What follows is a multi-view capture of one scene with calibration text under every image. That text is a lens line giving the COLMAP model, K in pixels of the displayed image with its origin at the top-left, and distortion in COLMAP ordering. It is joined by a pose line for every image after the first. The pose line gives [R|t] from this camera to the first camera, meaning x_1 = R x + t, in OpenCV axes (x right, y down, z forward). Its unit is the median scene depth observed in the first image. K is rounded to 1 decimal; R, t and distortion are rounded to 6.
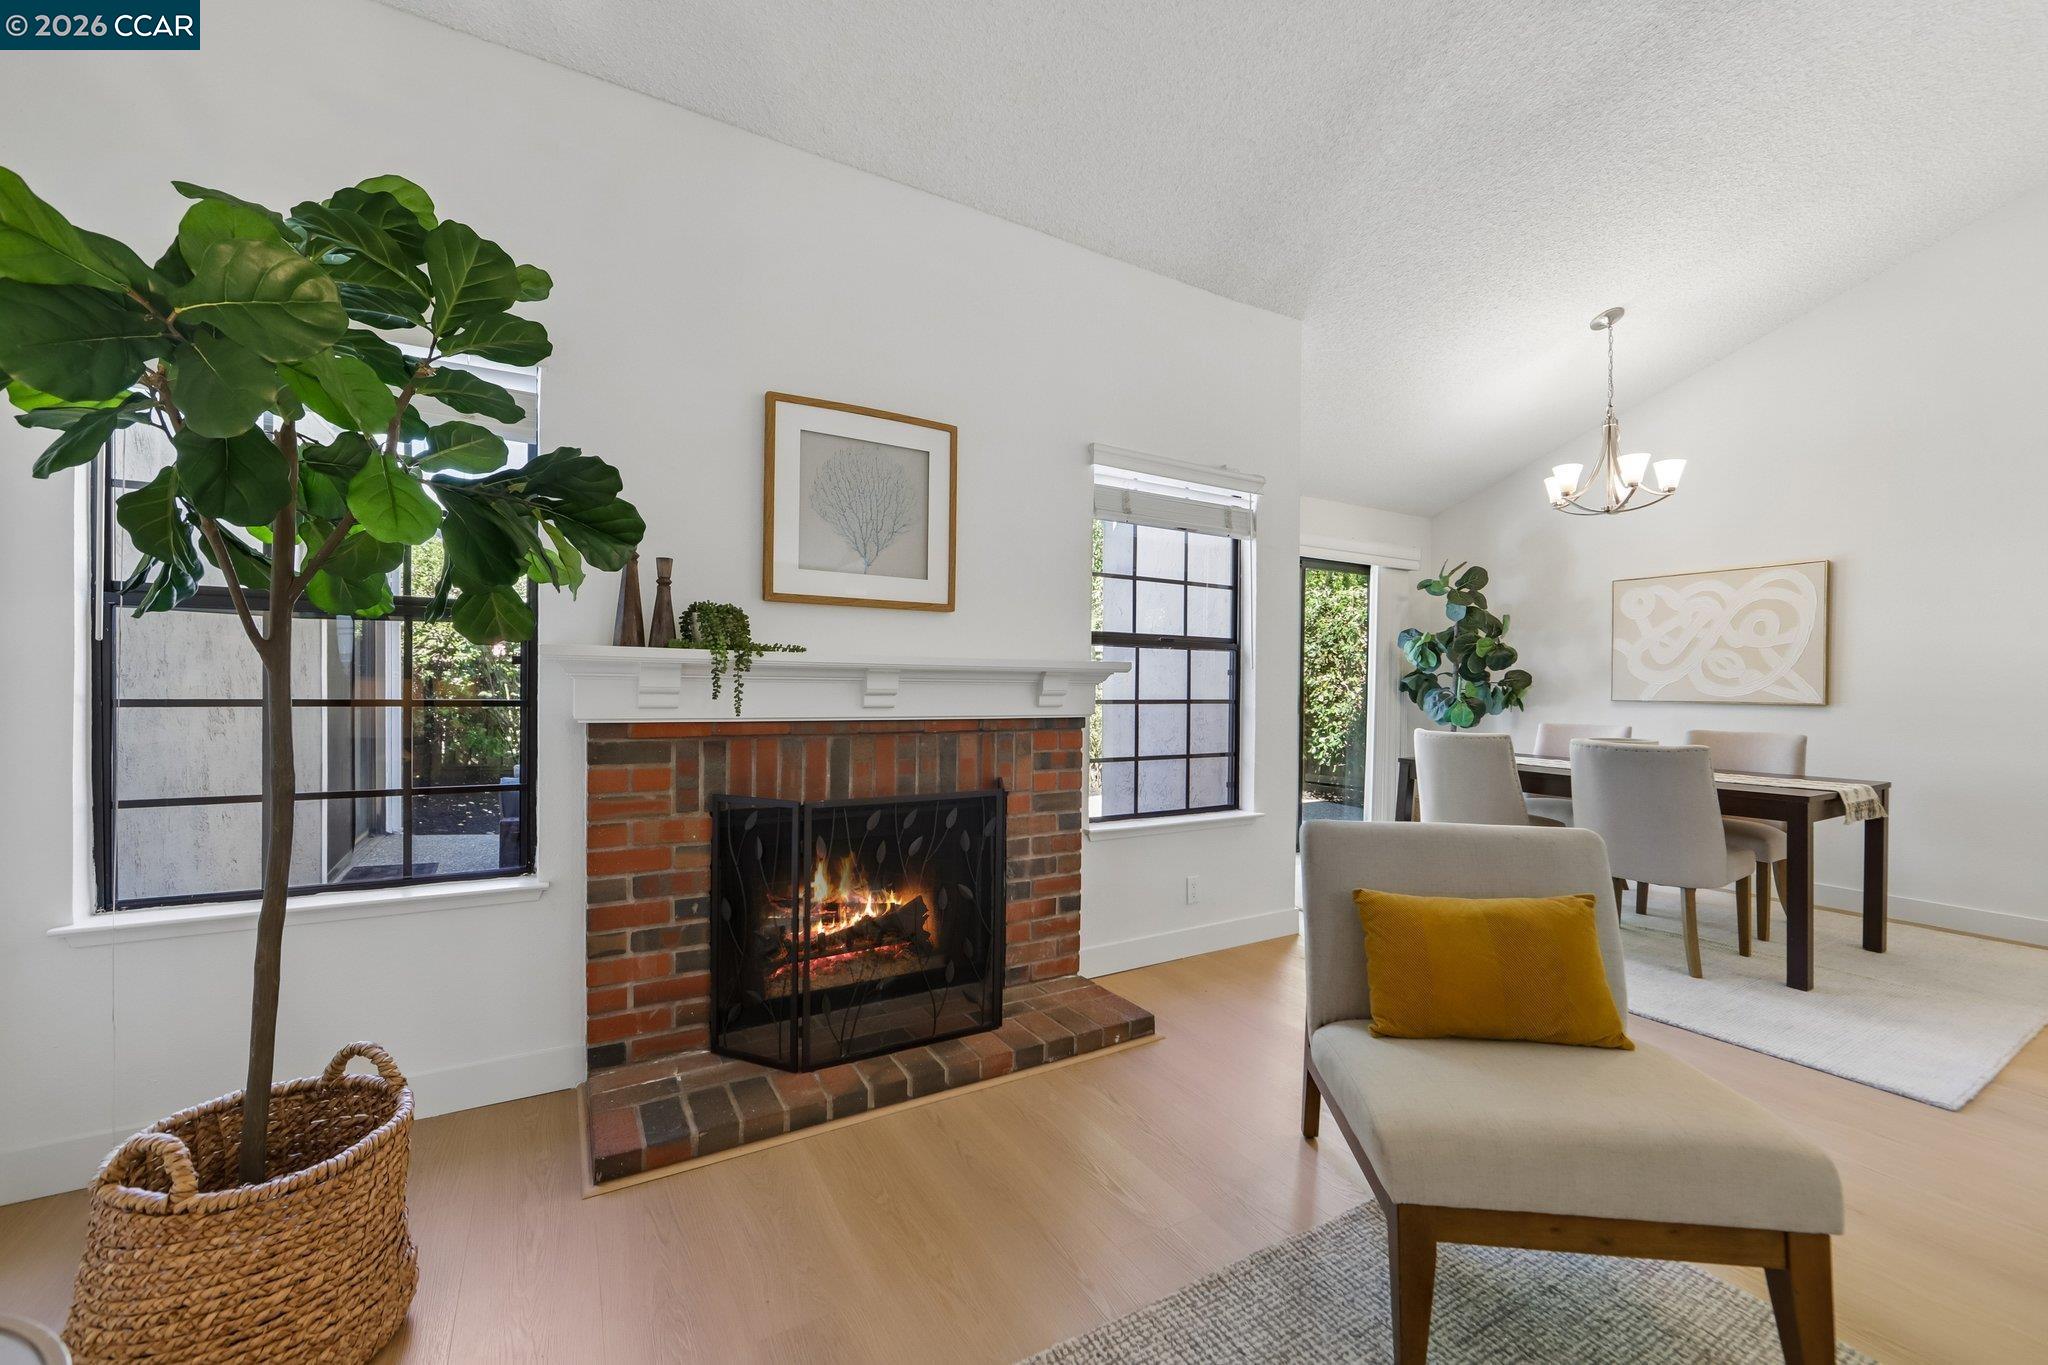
lens RADIAL K [[821.2, 0, 1035.1], [0, 821.2, 698.9], [0, 0, 1]] dist [-0.013961, 0.003375]
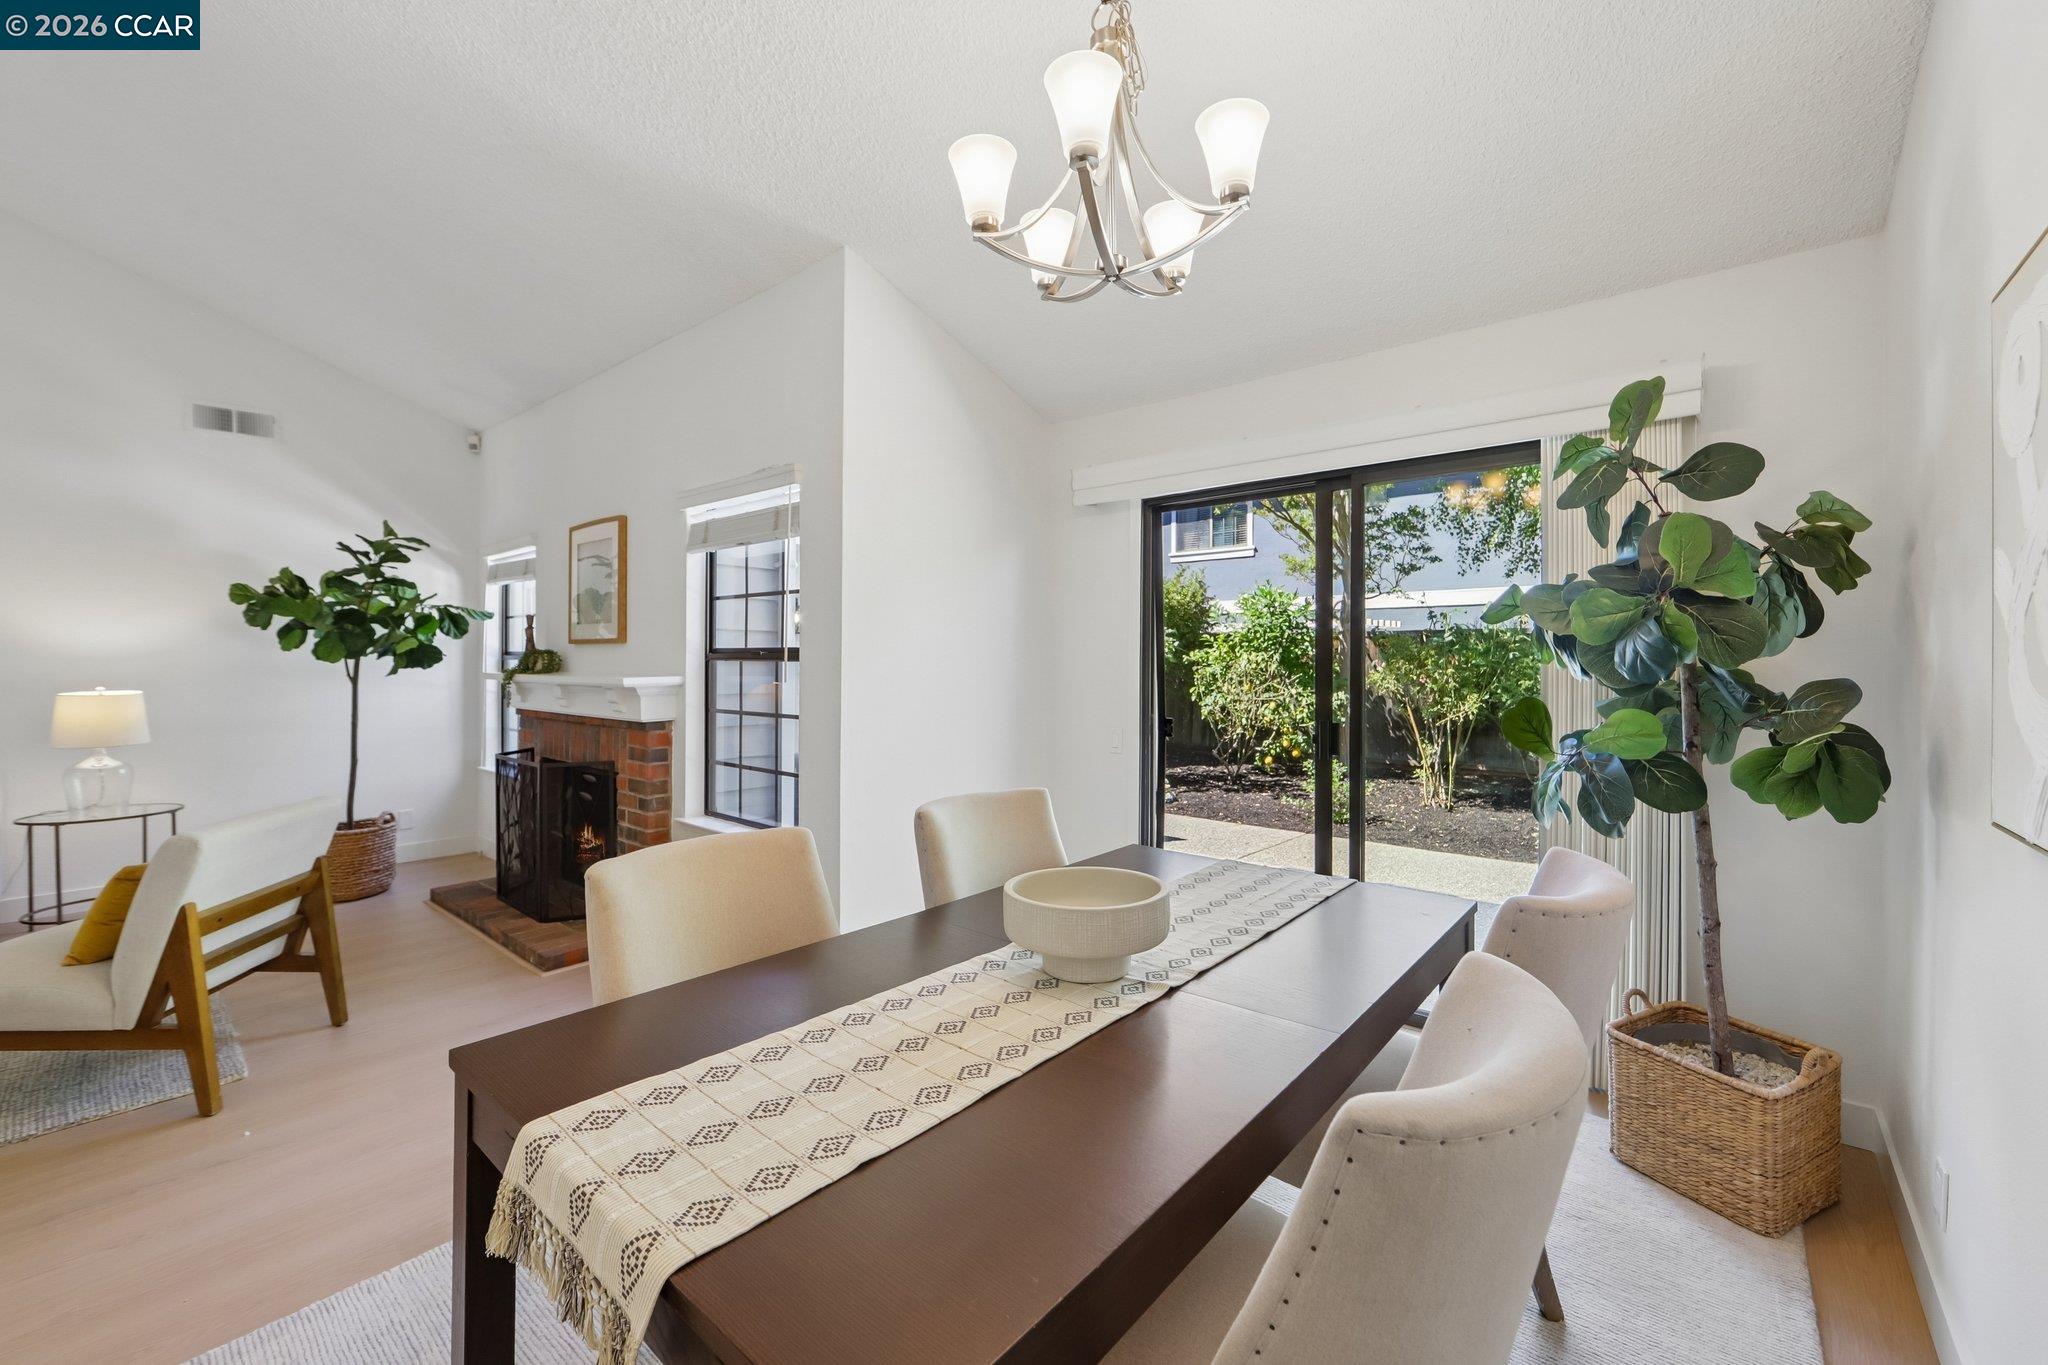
lens RADIAL K [[821.2, 0, 1045.9], [0, 821.2, 665.8], [0, 0, 1]] dist [-0.013961, 0.003375]
pose [[0.335064, -0.004774, -0.942183, 1.485074], [-0.016595, 0.999802, -0.010968, -0.060291], [0.942049, 0.019310, 0.334919, 1.199979]]
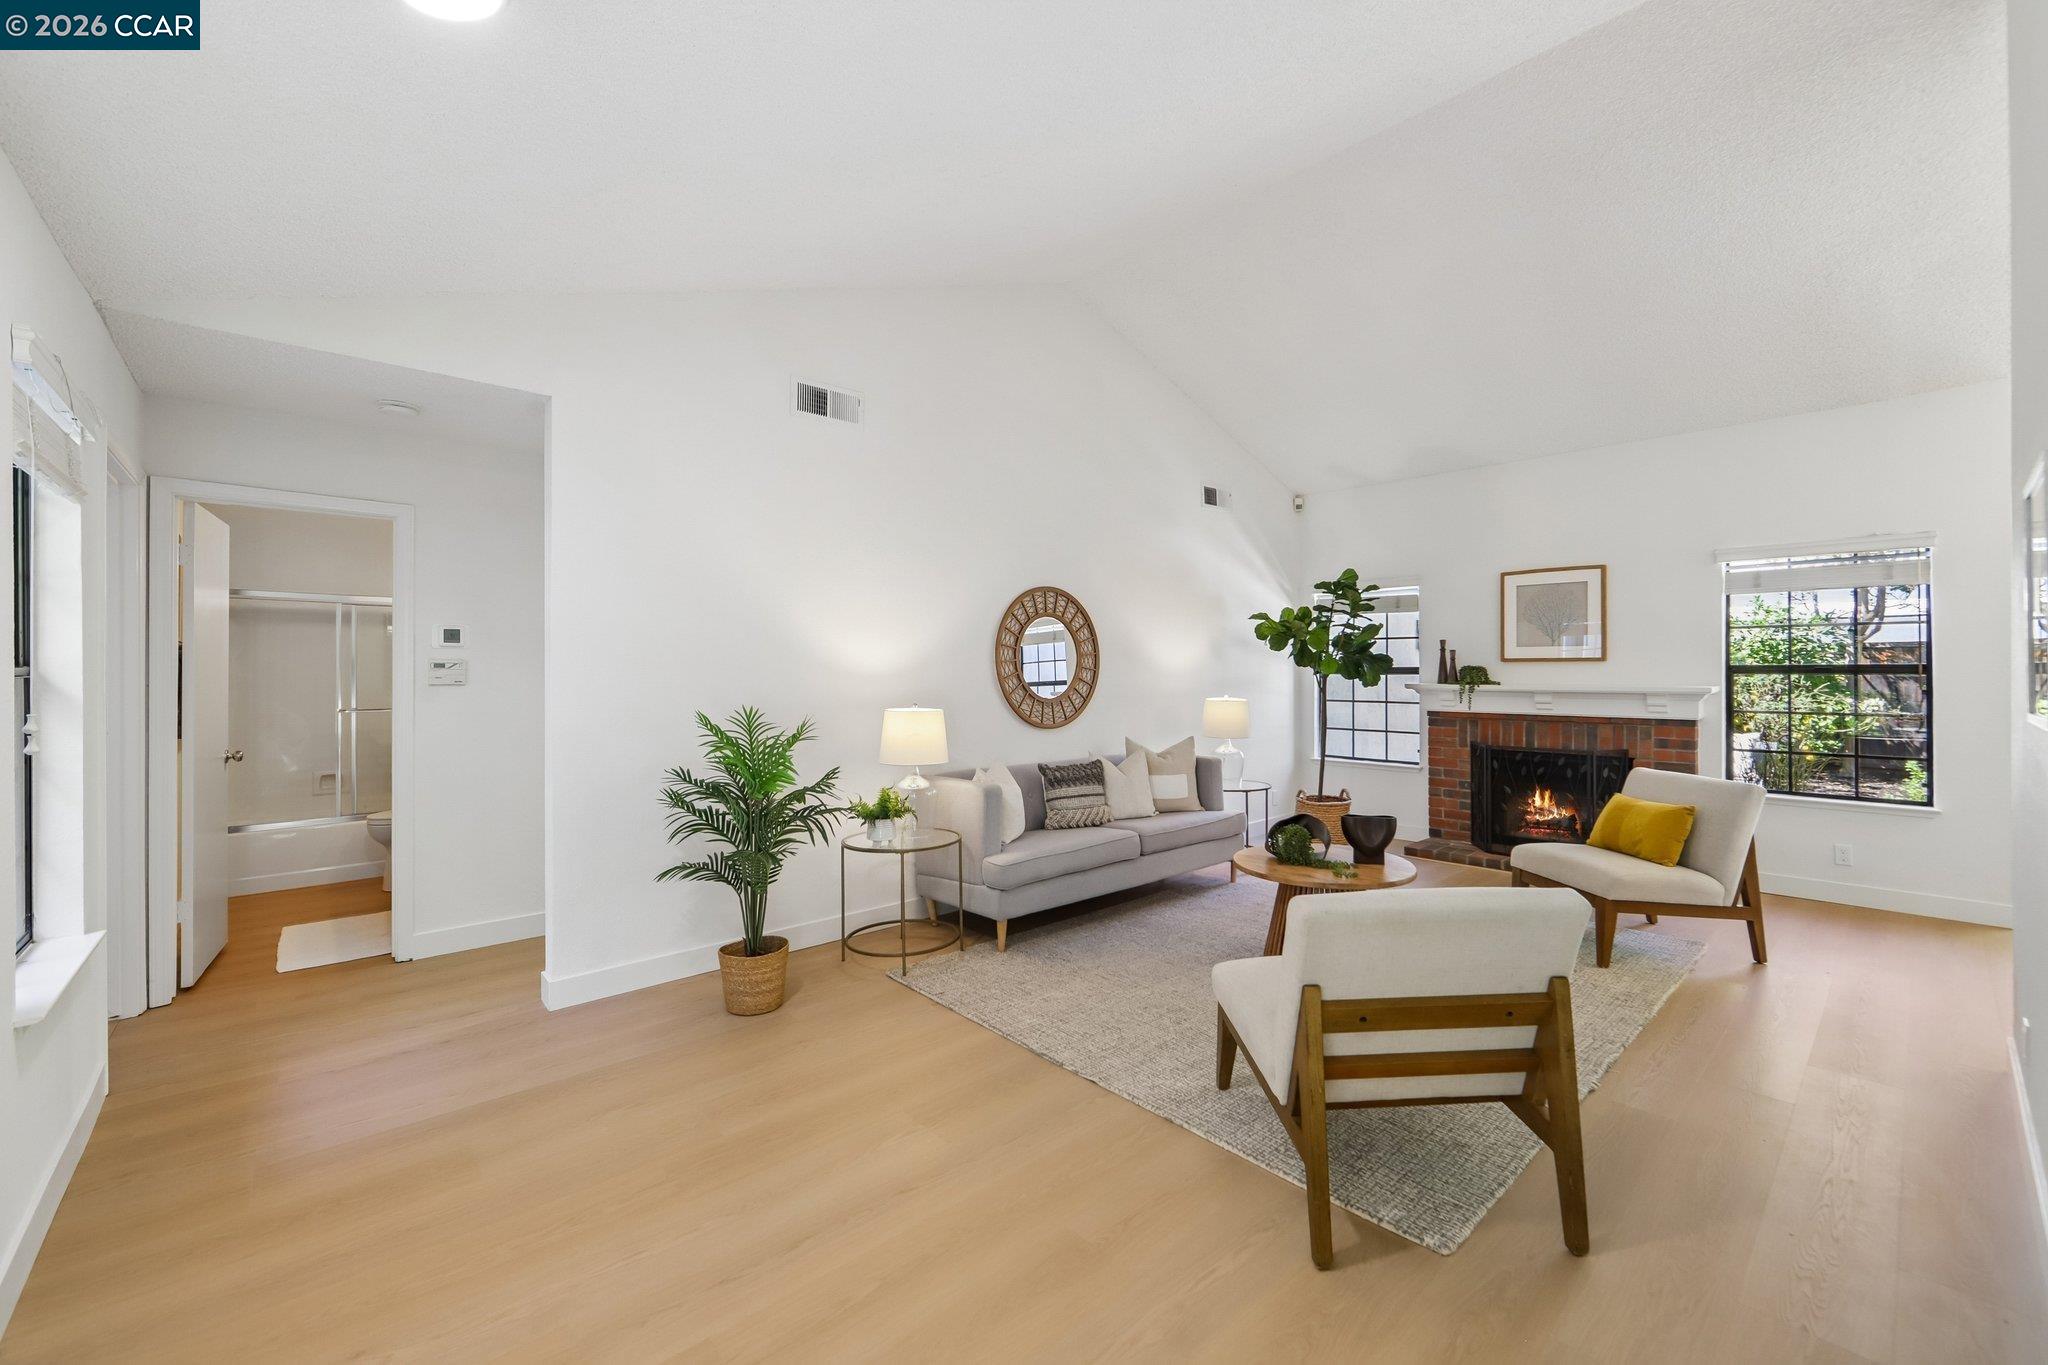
lens RADIAL K [[821.2, 0, 1038.0], [0, 821.2, 672.0], [0, 0, 1]] dist [-0.013961, 0.003375]
pose [[0.208000, -0.012369, -0.978051, 1.459864], [-0.012963, 0.999797, -0.015401, -0.032735], [0.978043, 0.015882, 0.207797, -0.679701]]
